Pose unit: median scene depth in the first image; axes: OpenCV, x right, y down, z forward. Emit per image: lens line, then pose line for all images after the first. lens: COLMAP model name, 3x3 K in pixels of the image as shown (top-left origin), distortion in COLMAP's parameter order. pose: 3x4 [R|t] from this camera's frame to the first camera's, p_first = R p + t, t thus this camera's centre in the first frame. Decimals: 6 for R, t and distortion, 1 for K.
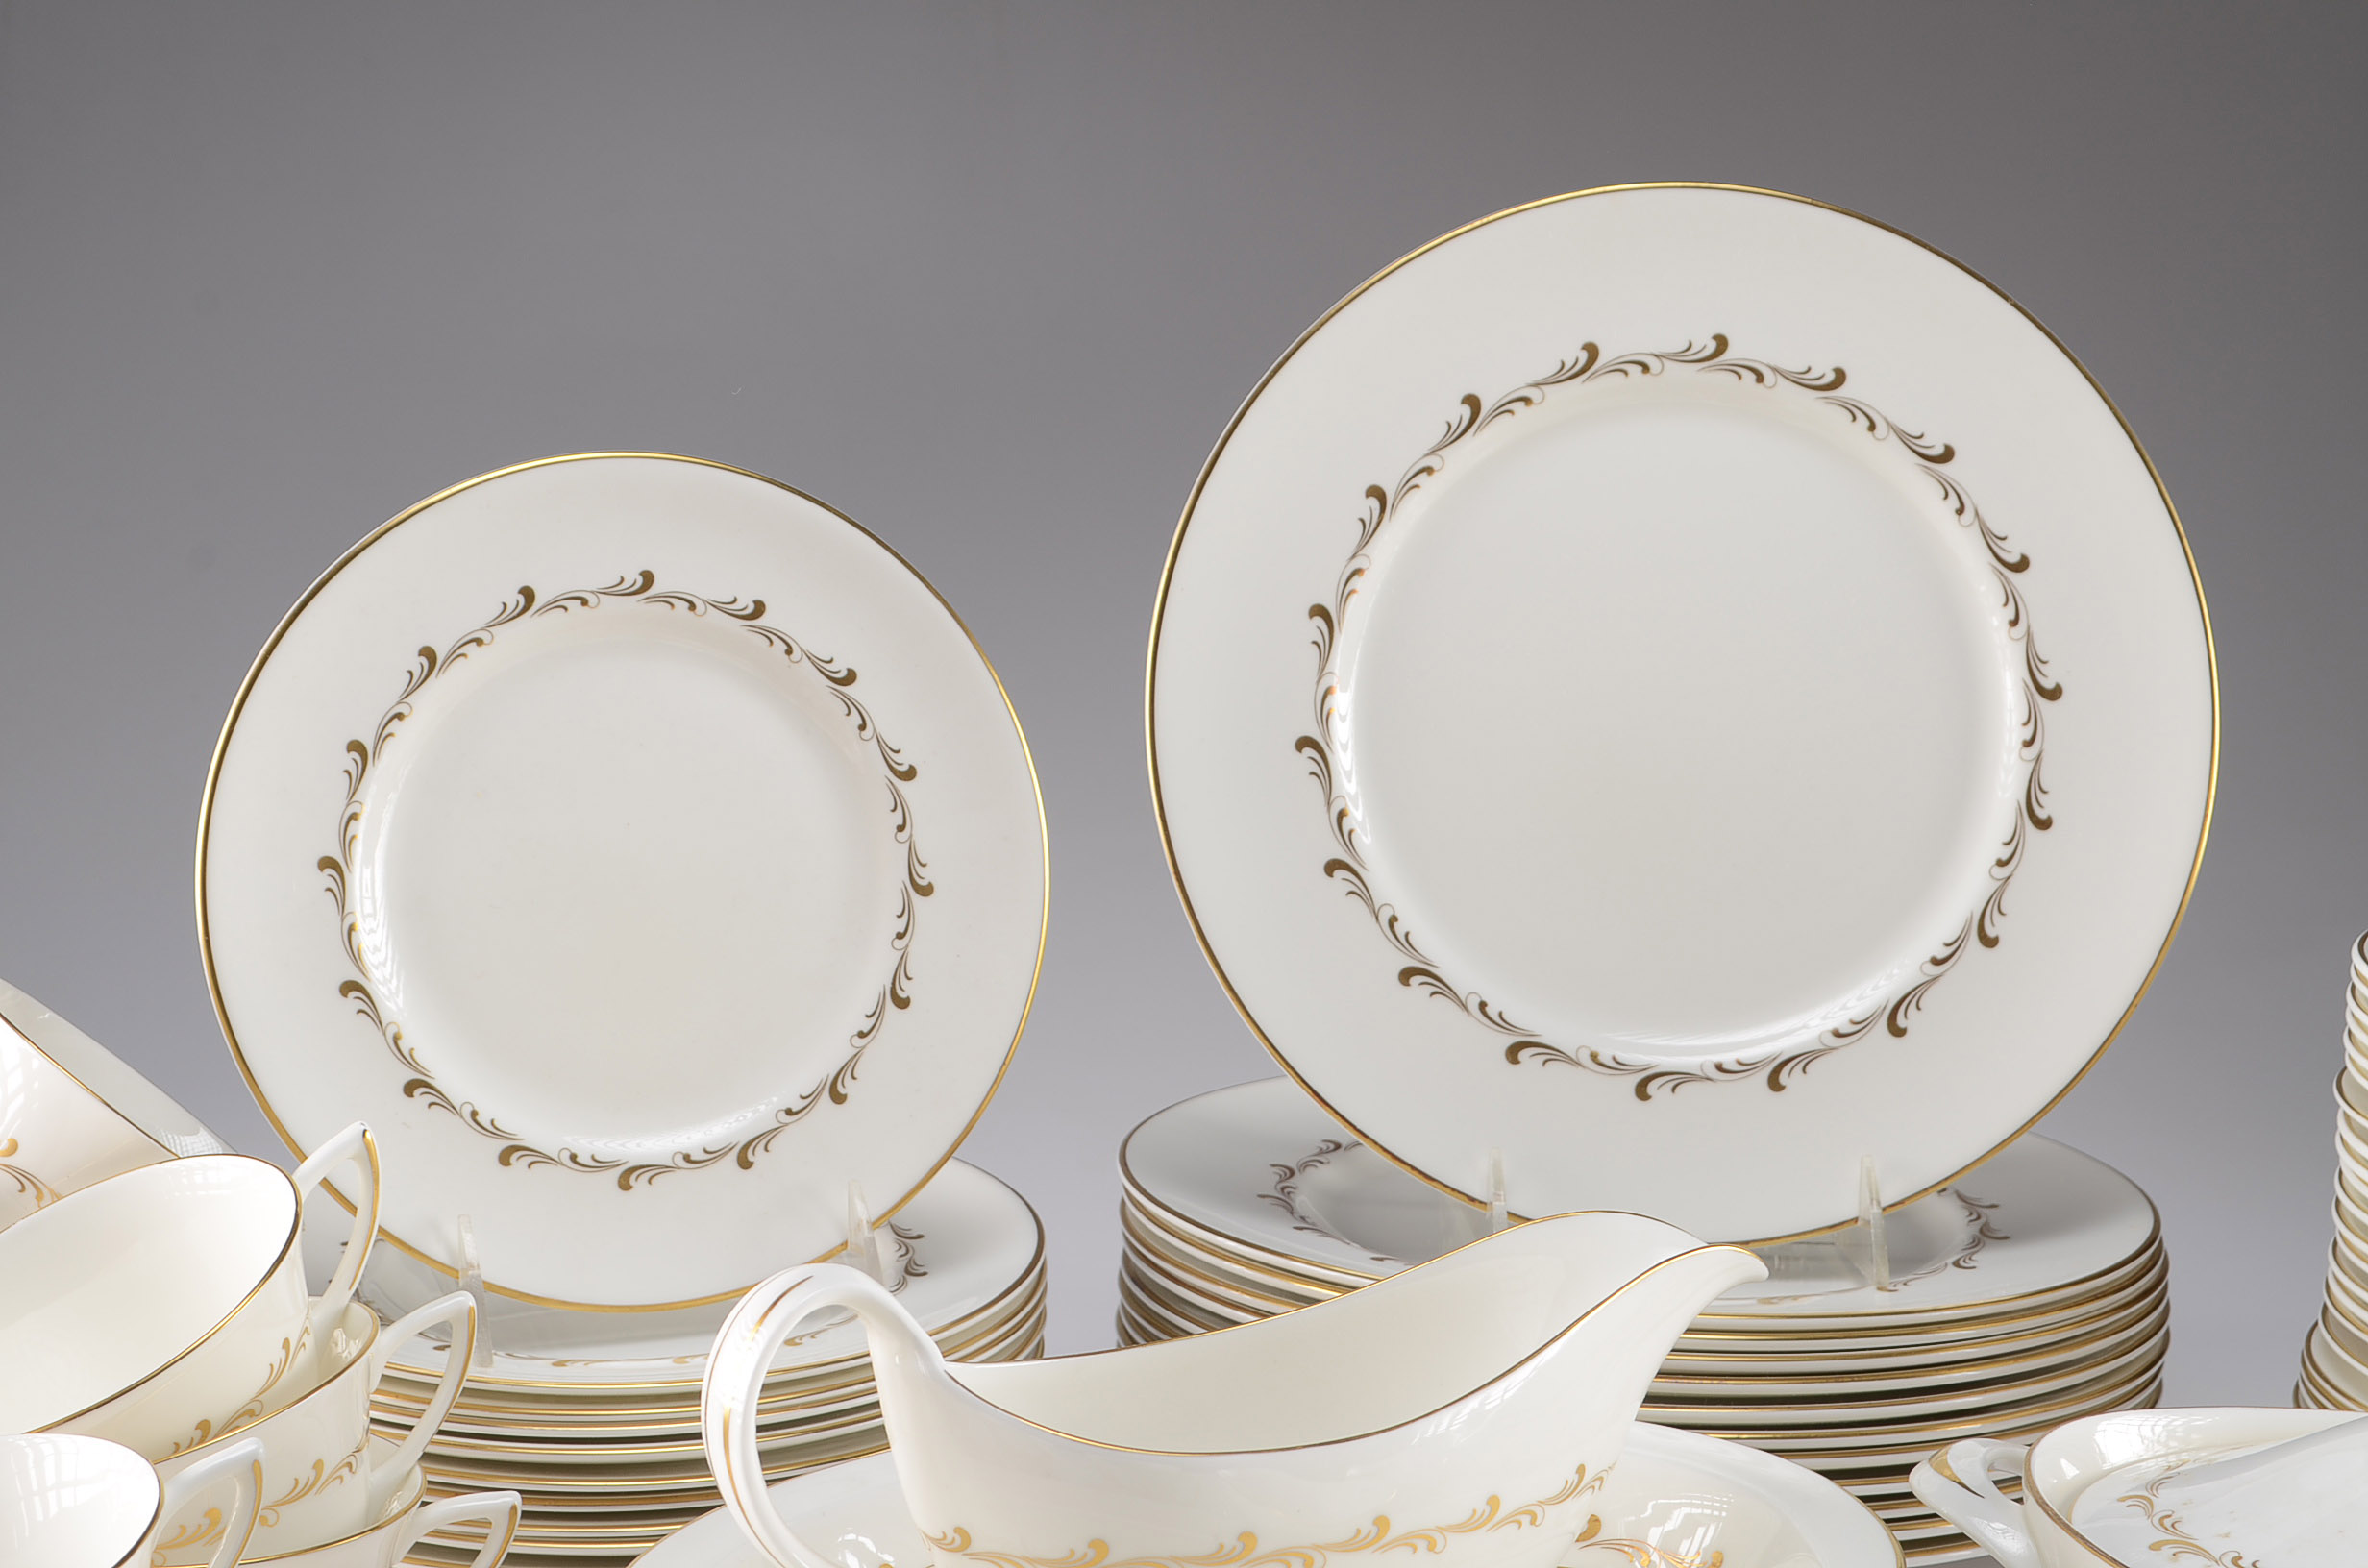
lens RADIAL K [[4016.4, 0, 1319.3], [0, 4016.4, 900.1], [0, 0, 1]] dist [0.041385, -0.074311]
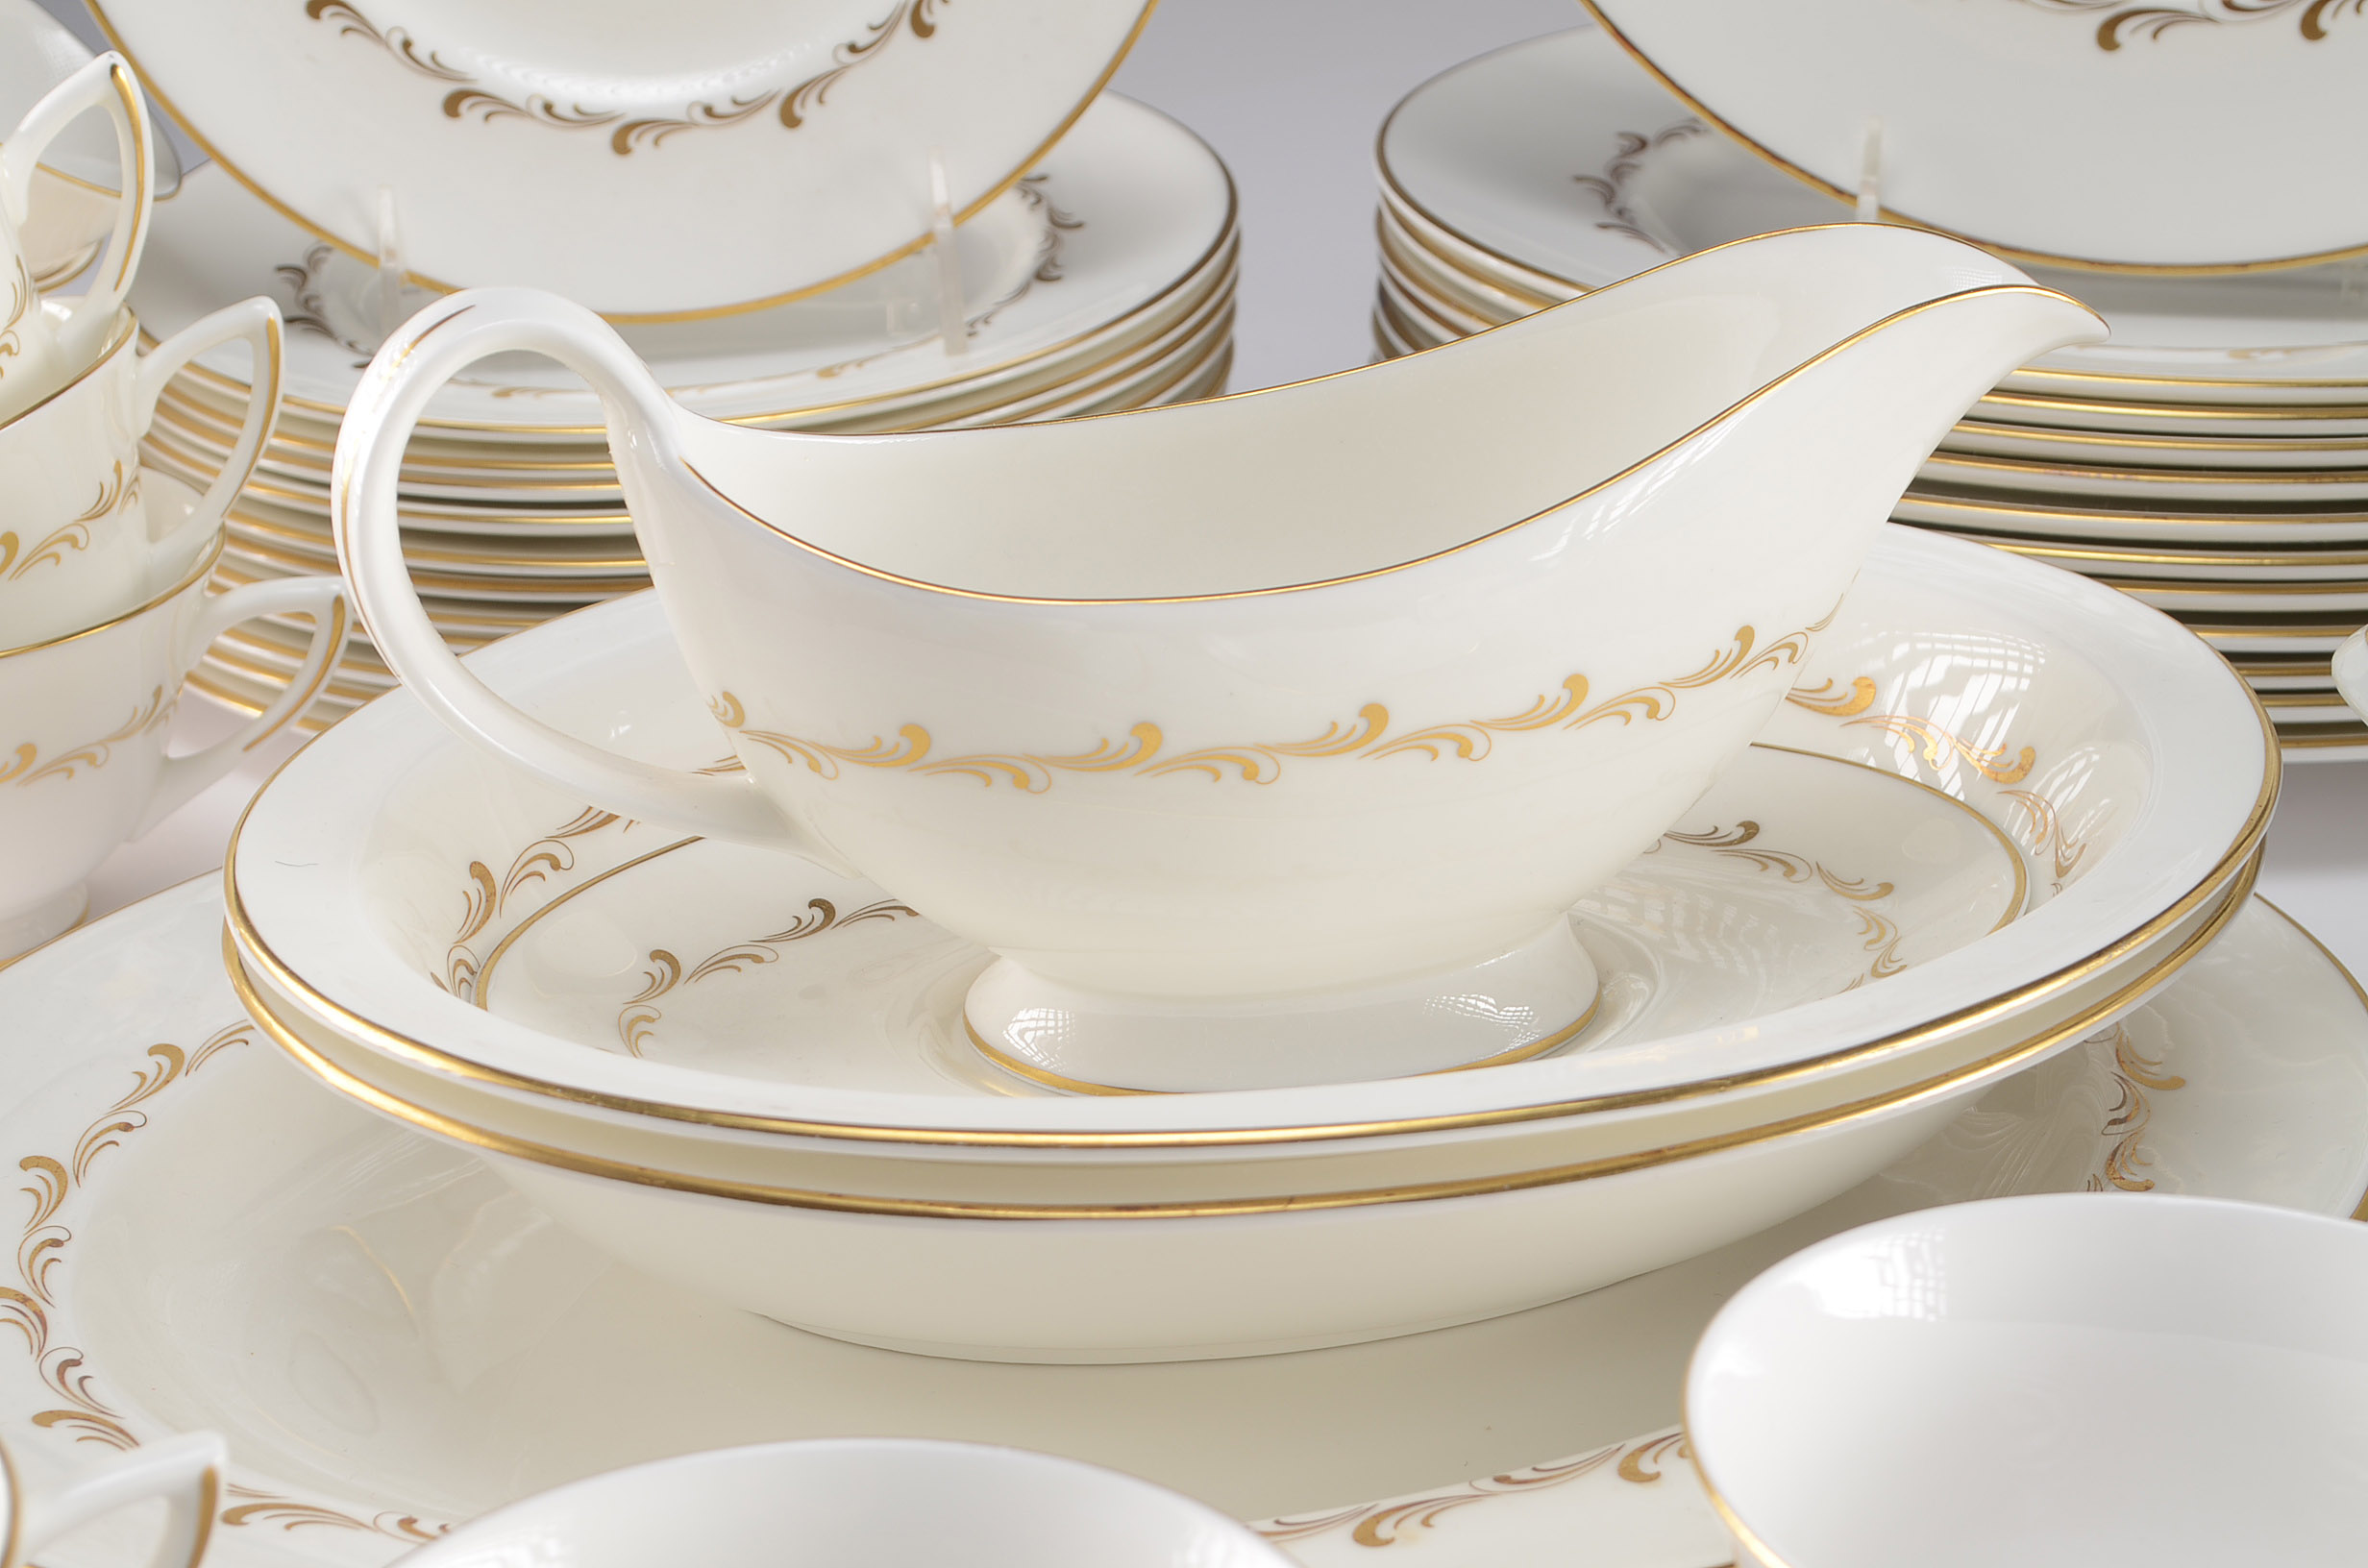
lens RADIAL K [[4321.6, 0, 1184.0], [0, 4321.6, 784.0], [0, 0, 1]] dist [0.001255, 0.009916]
pose [[0.972157, 0.053940, -0.228039, 0.106678], [-0.002574, 0.975546, 0.219781, 0.011010], [0.234317, -0.213075, 0.948522, 0.251819]]
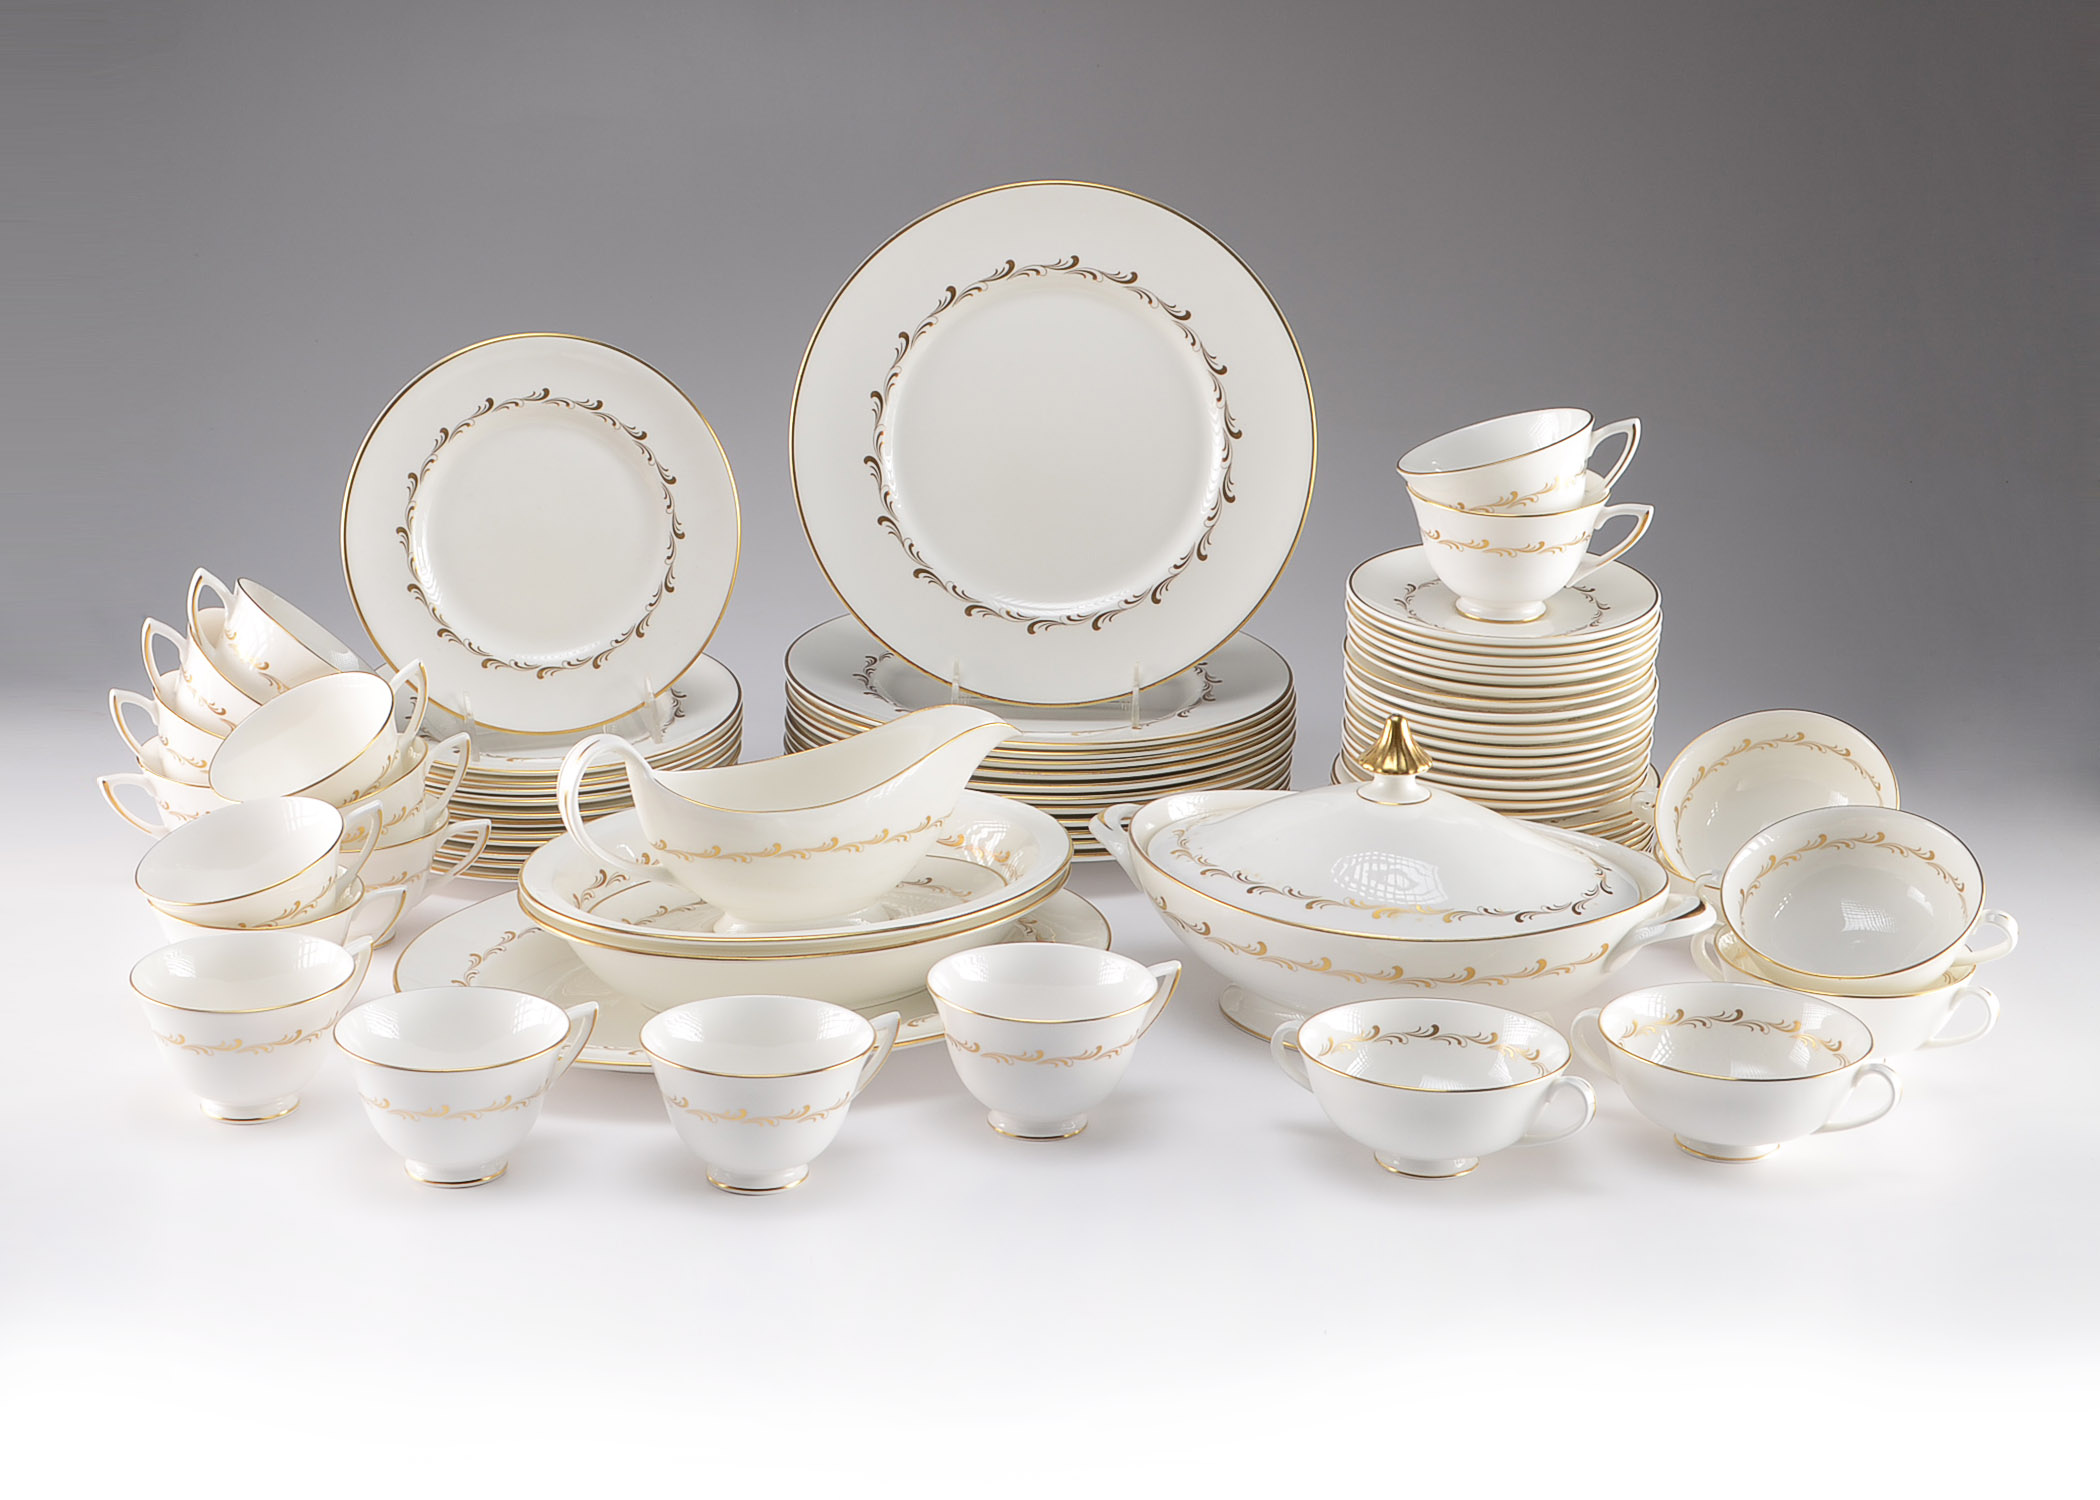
lens RADIAL K [[3351.6, 0, 1050.0], [0, 3351.6, 750.0], [0, 0, 1]] dist [0.056240, -0.007401]
pose [[0.998772, 0.010862, -0.048332, 0.182085], [-0.004046, 0.990290, 0.138959, -0.136856], [0.049372, -0.138593, 0.989118, -0.749165]]
